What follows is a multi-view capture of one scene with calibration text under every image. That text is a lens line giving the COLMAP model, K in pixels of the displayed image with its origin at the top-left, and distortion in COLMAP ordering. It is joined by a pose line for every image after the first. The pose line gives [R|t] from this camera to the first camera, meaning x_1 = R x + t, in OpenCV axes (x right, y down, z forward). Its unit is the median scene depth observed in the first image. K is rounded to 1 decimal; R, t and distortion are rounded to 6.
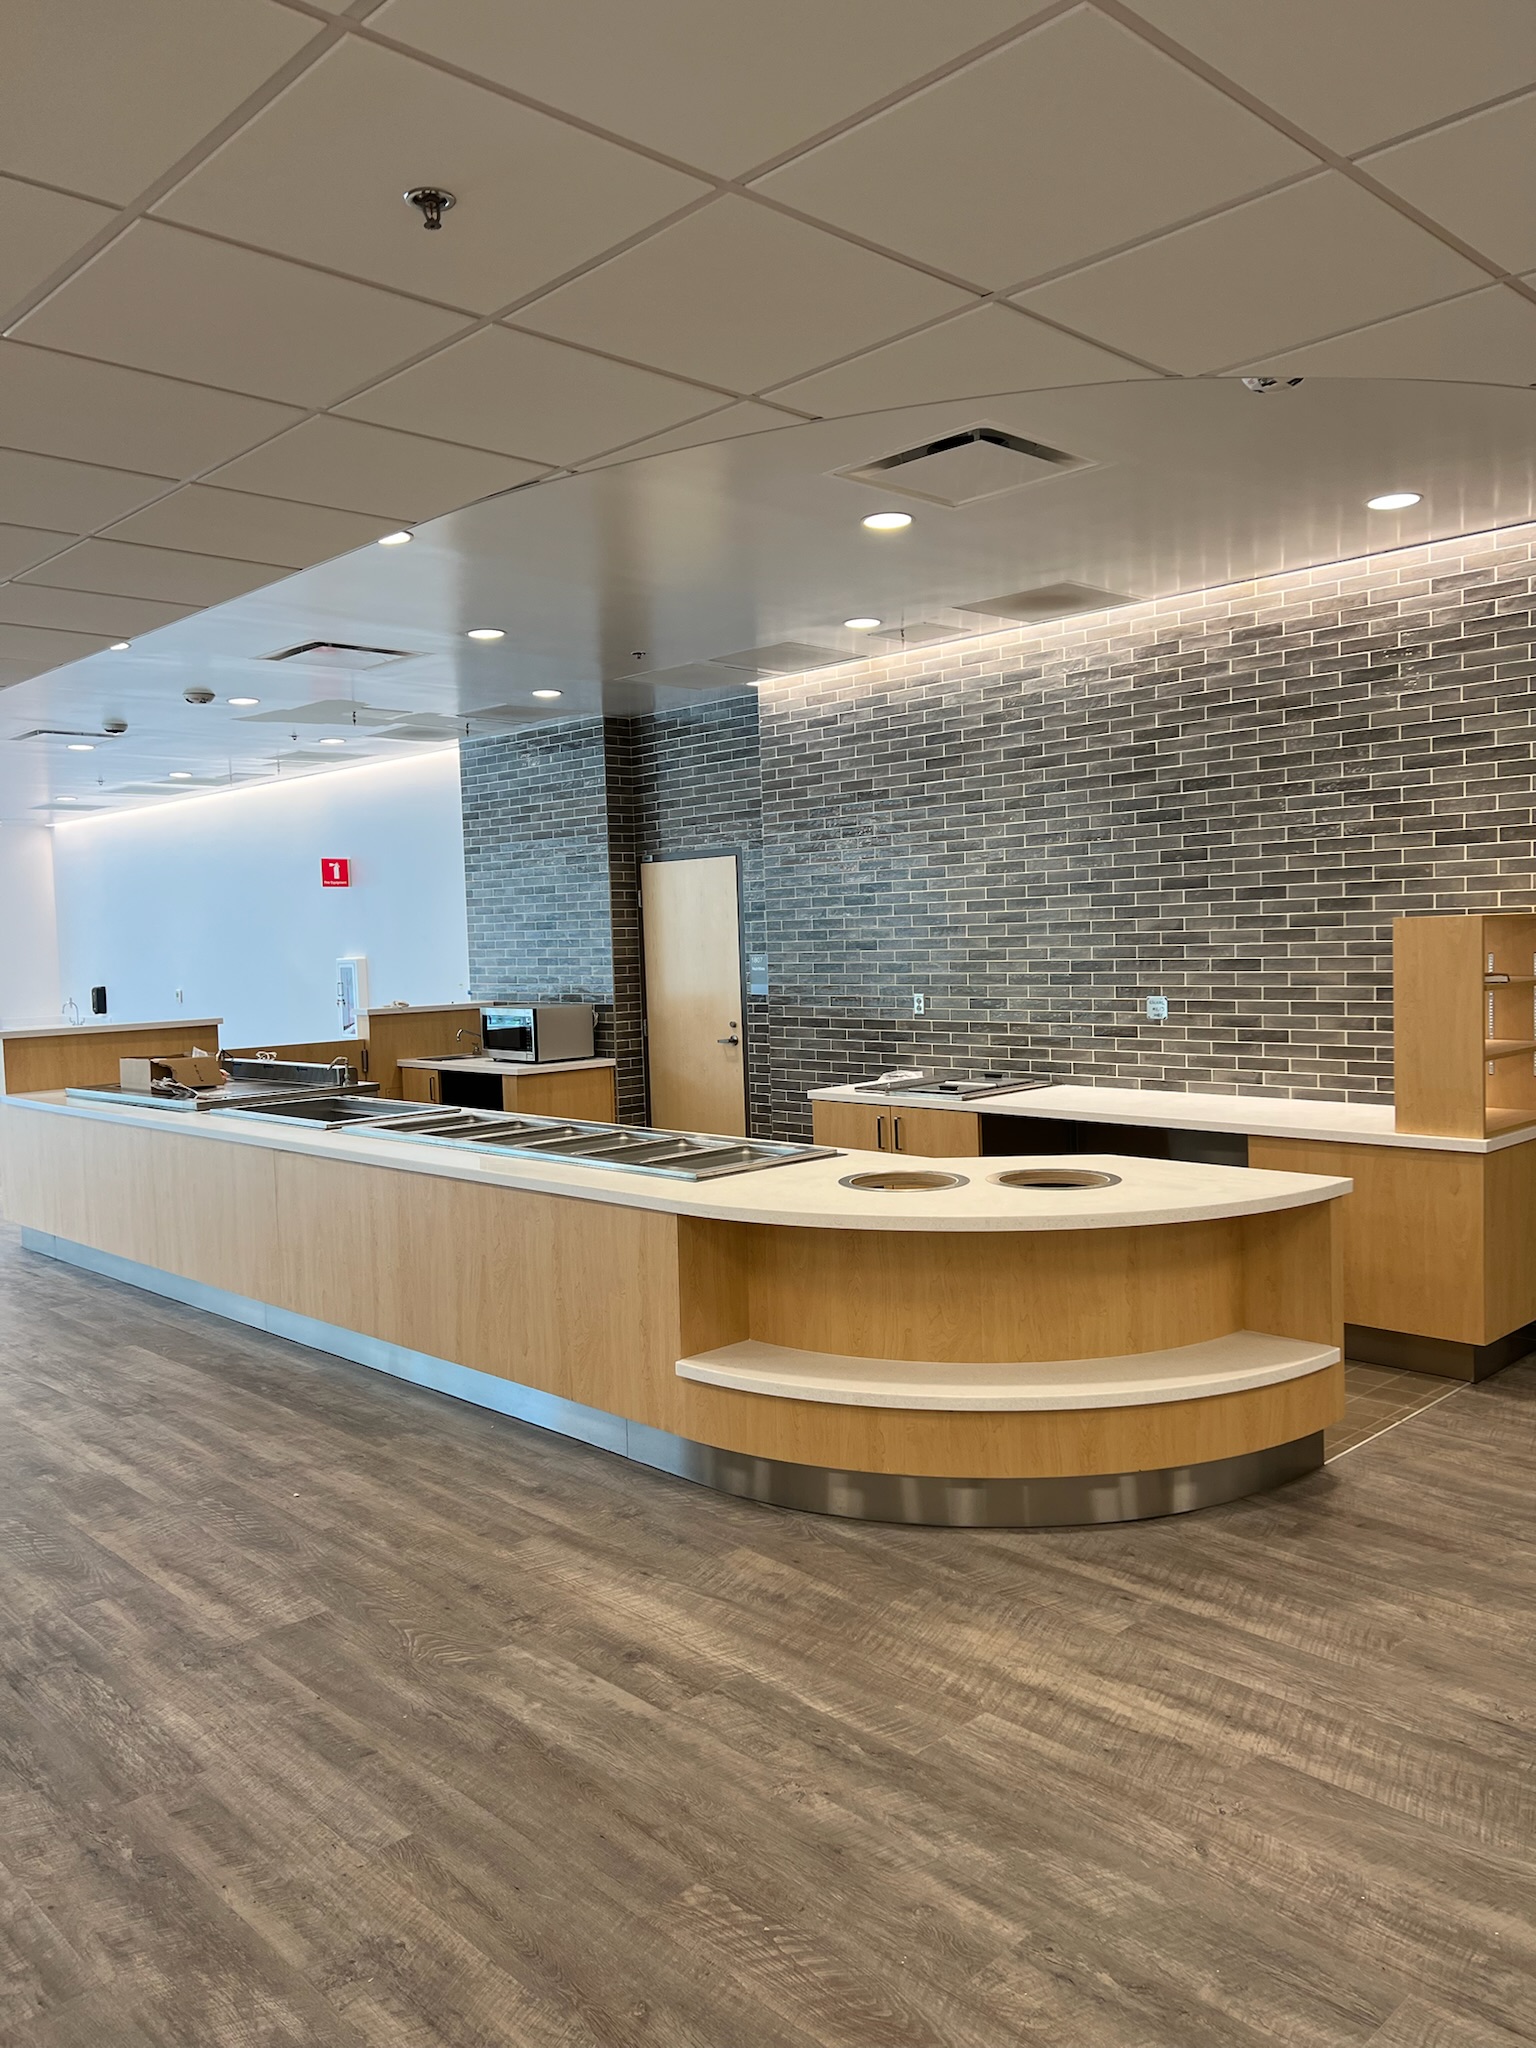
lens RADIAL K [[1545.8, 0, 763.3], [0, 1545.8, 1016.5], [0, 0, 1]] dist [0.034702, -0.033603]
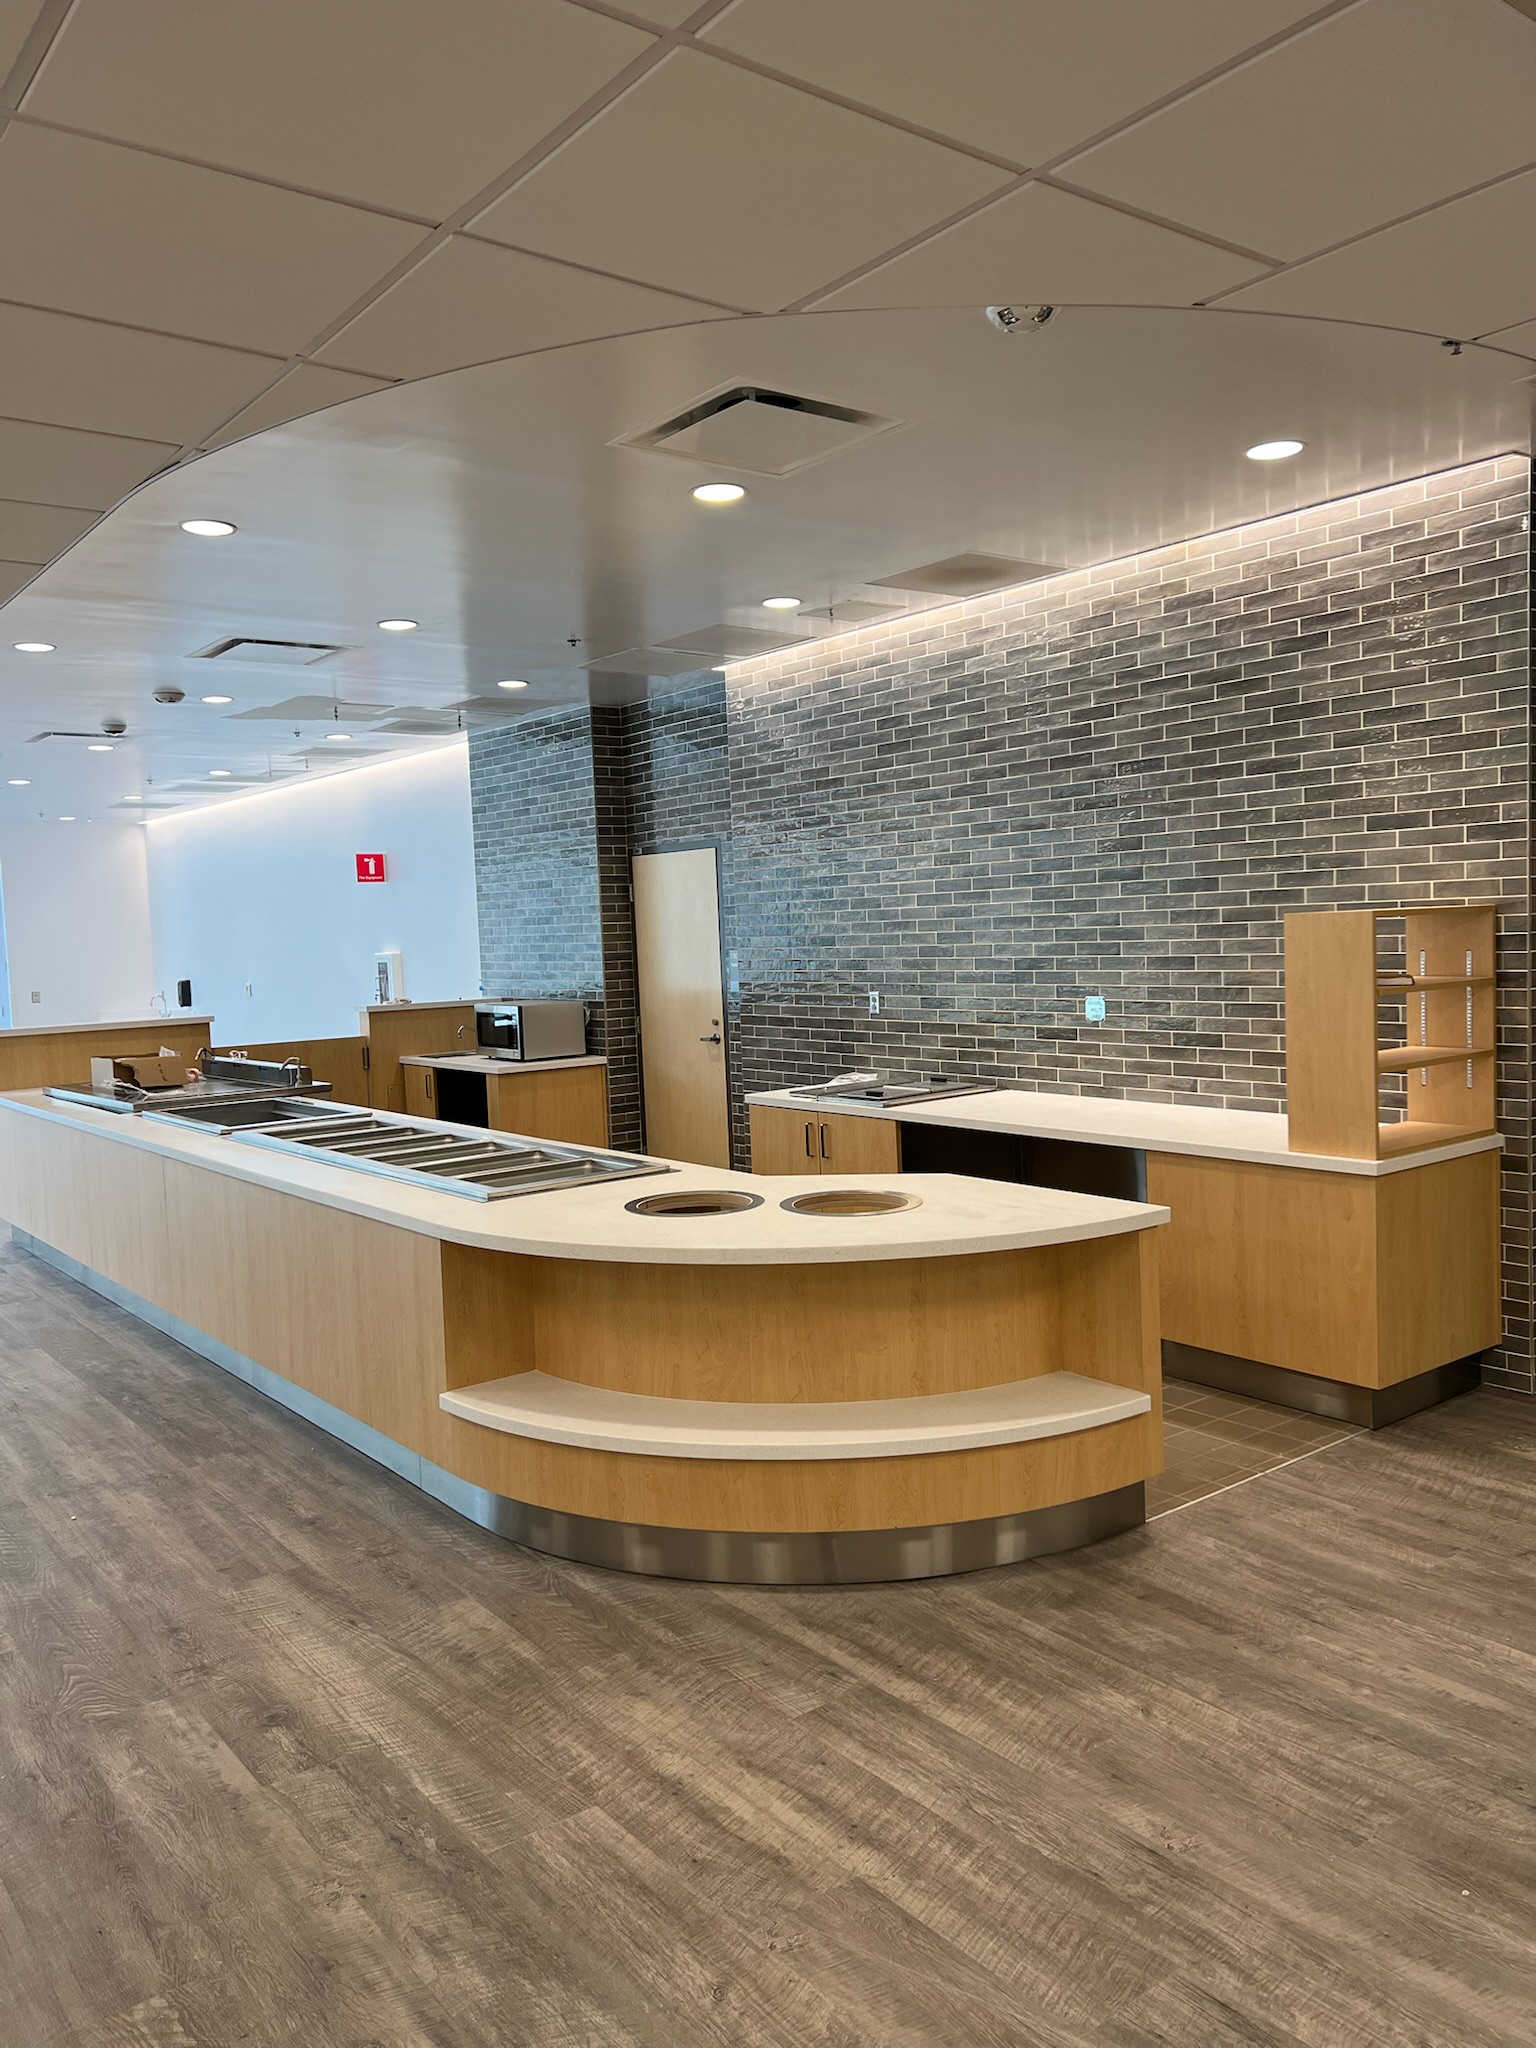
lens RADIAL K [[1545.8, 0, 773.4], [0, 1545.8, 1024.0], [0, 0, 1]] dist [0.034702, -0.033603]
pose [[0.994034, -0.000689, -0.109070, 0.206697], [0.002300, 0.999890, 0.014648, -0.013240], [0.109048, -0.014811, 0.993926, 0.068834]]
